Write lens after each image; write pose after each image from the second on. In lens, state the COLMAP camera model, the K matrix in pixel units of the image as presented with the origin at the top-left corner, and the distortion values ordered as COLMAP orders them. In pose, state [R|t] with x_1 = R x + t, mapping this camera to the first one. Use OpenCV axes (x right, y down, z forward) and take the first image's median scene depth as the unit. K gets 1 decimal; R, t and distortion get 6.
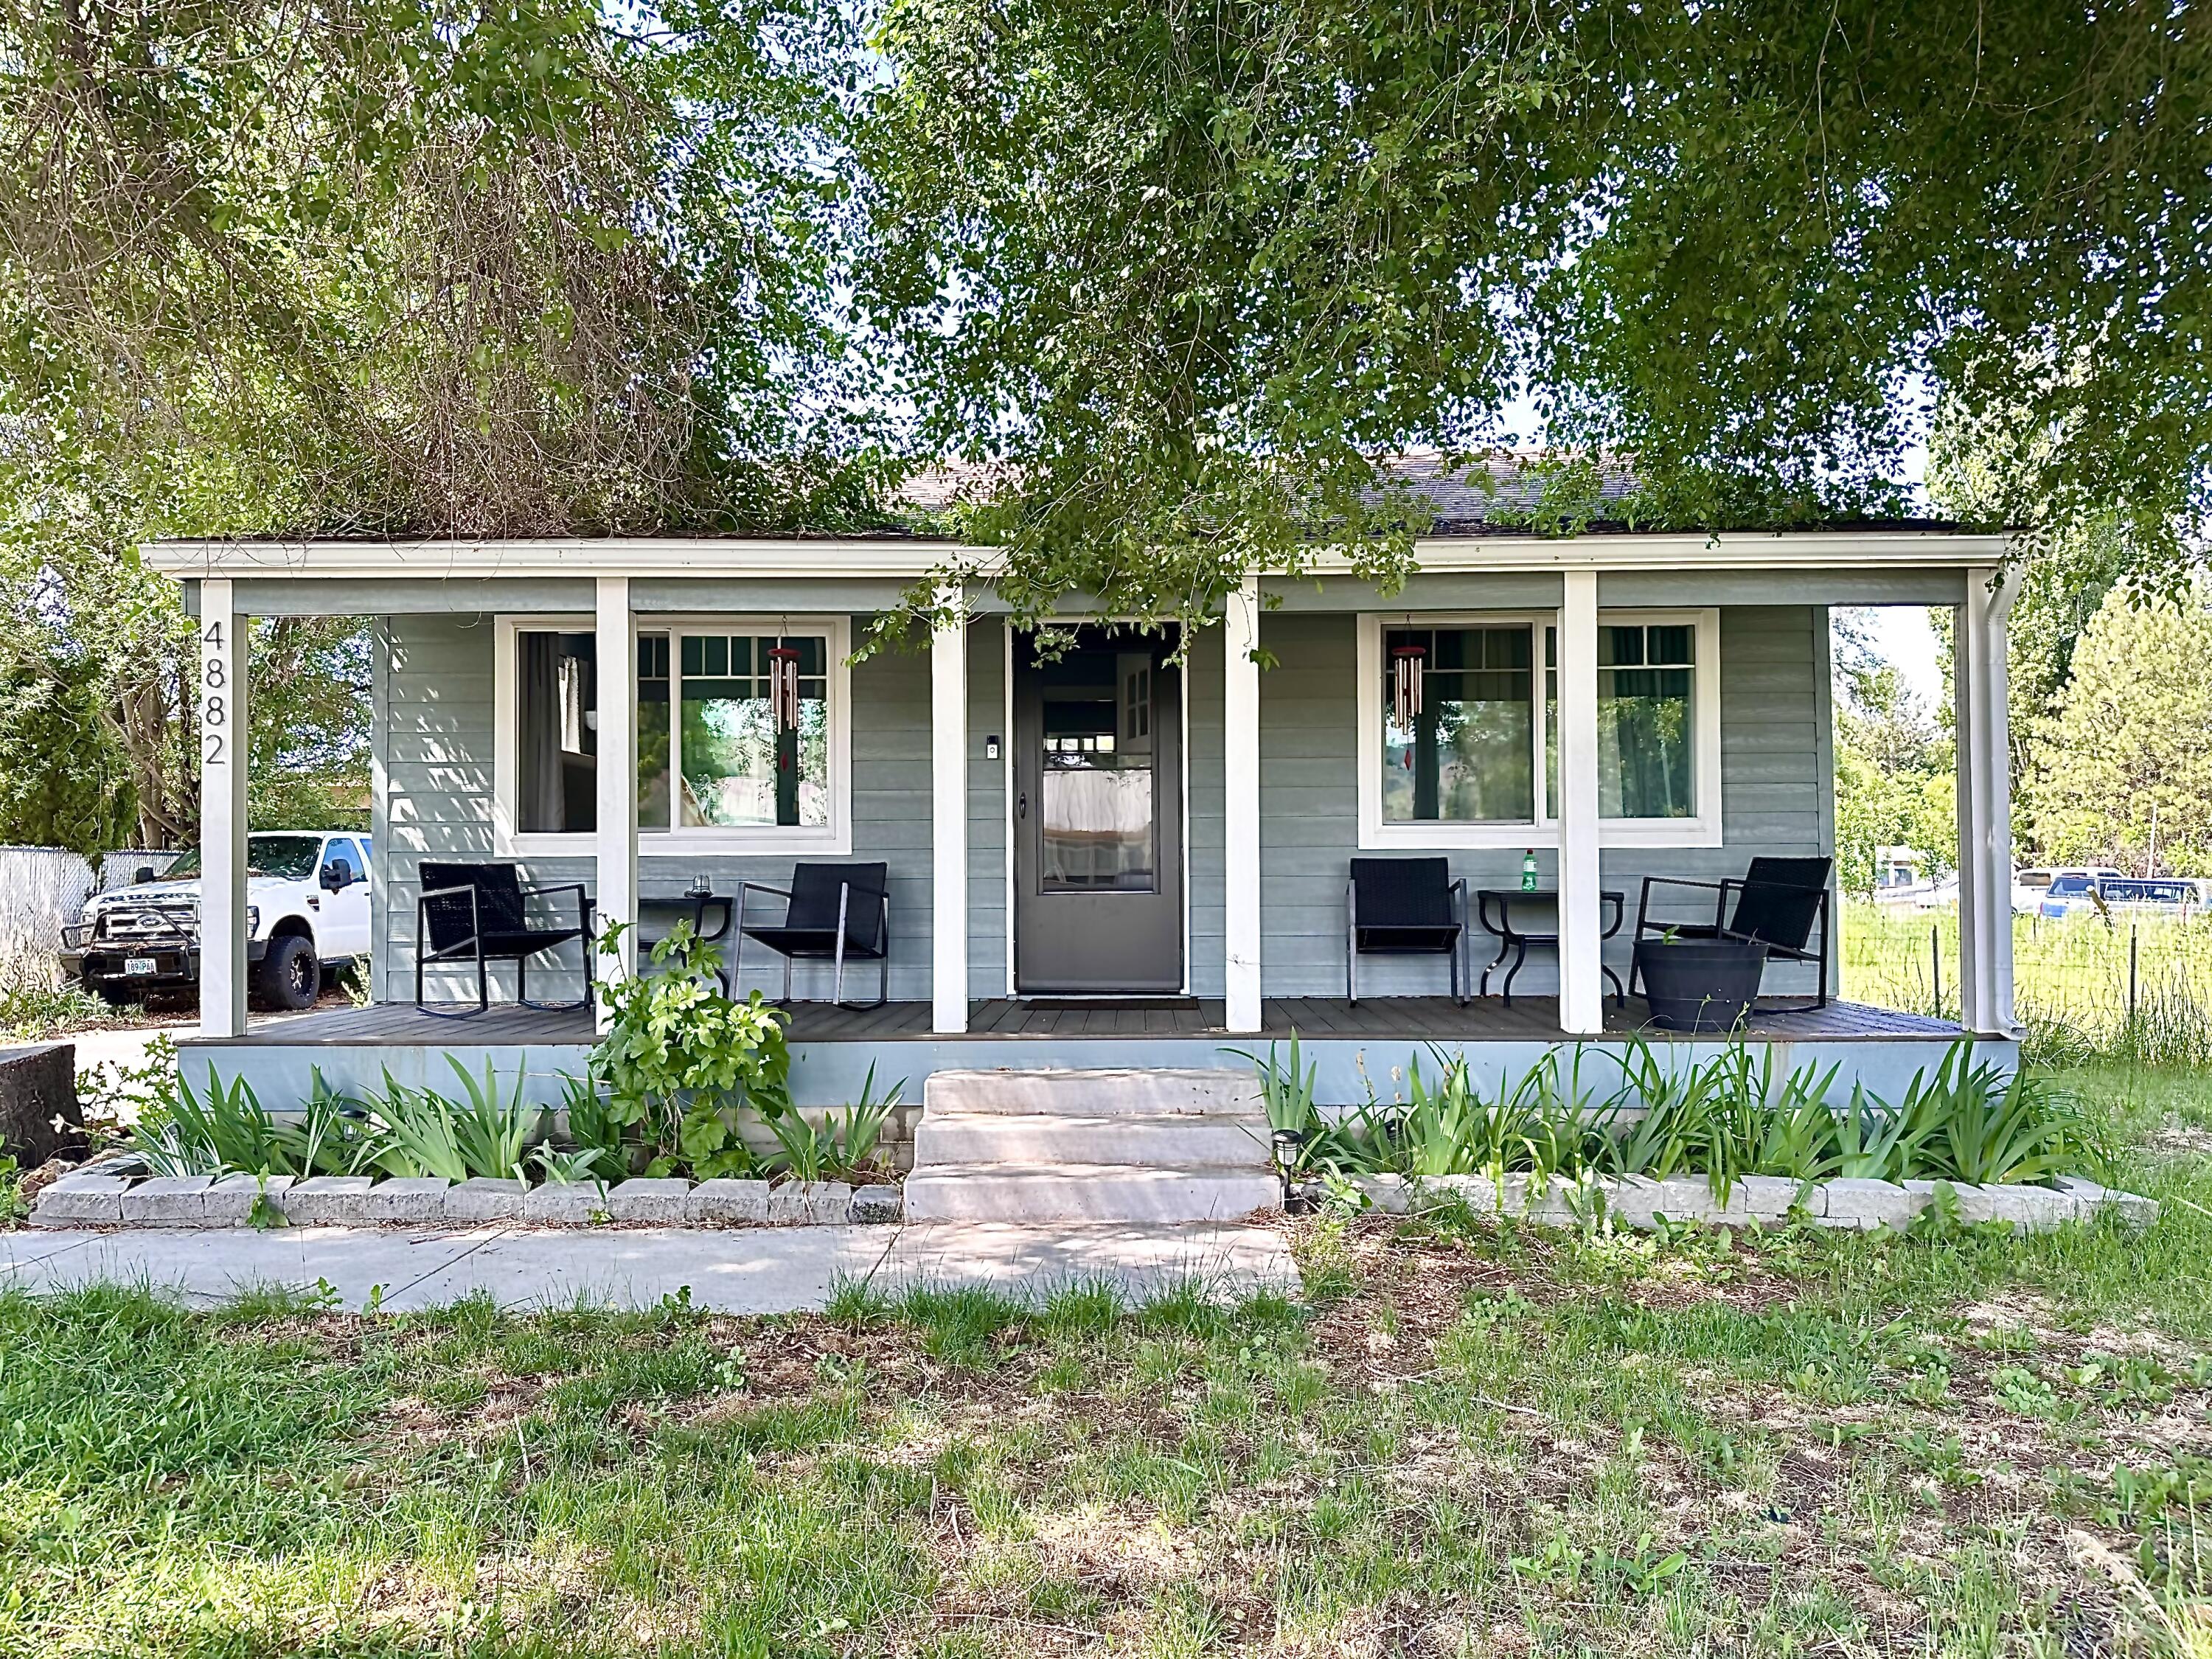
lens RADIAL K [[1515.5, 0, 1106.0], [0, 1515.5, 829.5], [0, 0, 1]] dist [0.000145, -0.002003]
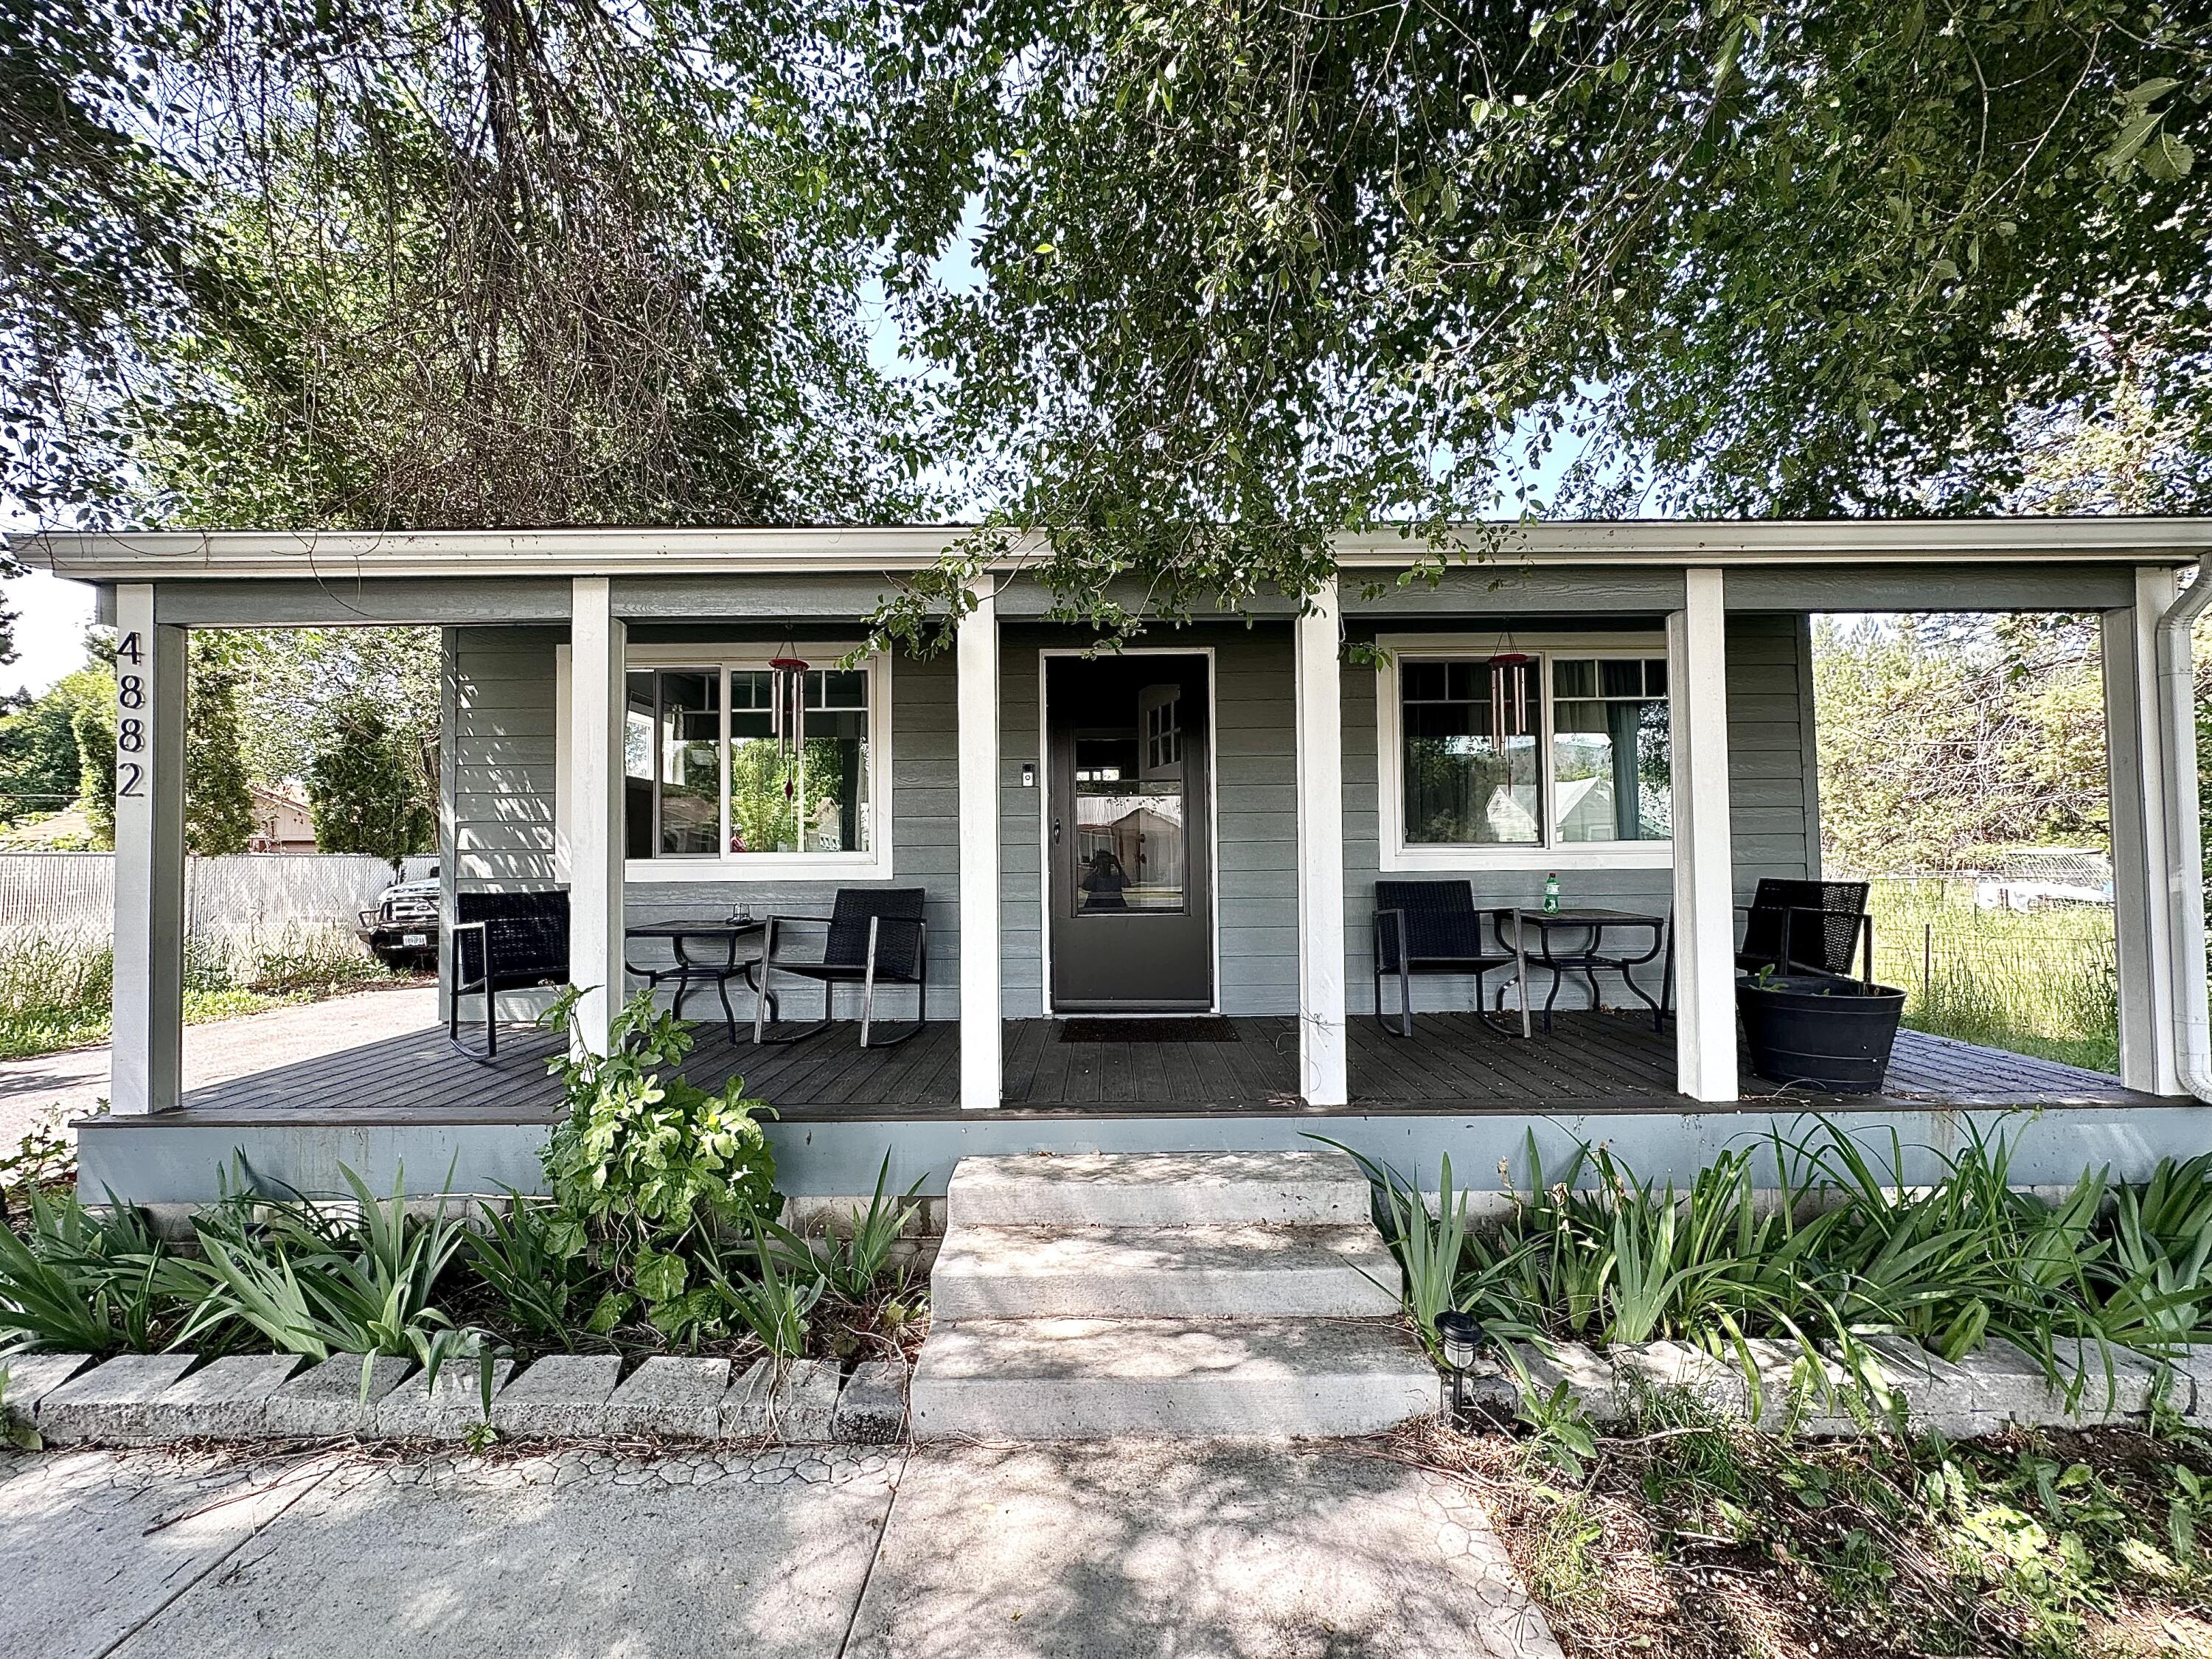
lens RADIAL K [[883.9, 0, 1106.0], [0, 883.9, 829.5], [0, 0, 1]] dist [-0.040113, 0.000033]
pose [[0.999884, -0.005240, 0.014327, -0.031625], [0.005204, 0.999983, 0.002562, -0.019089], [-0.014341, -0.002488, 0.999894, 0.411027]]
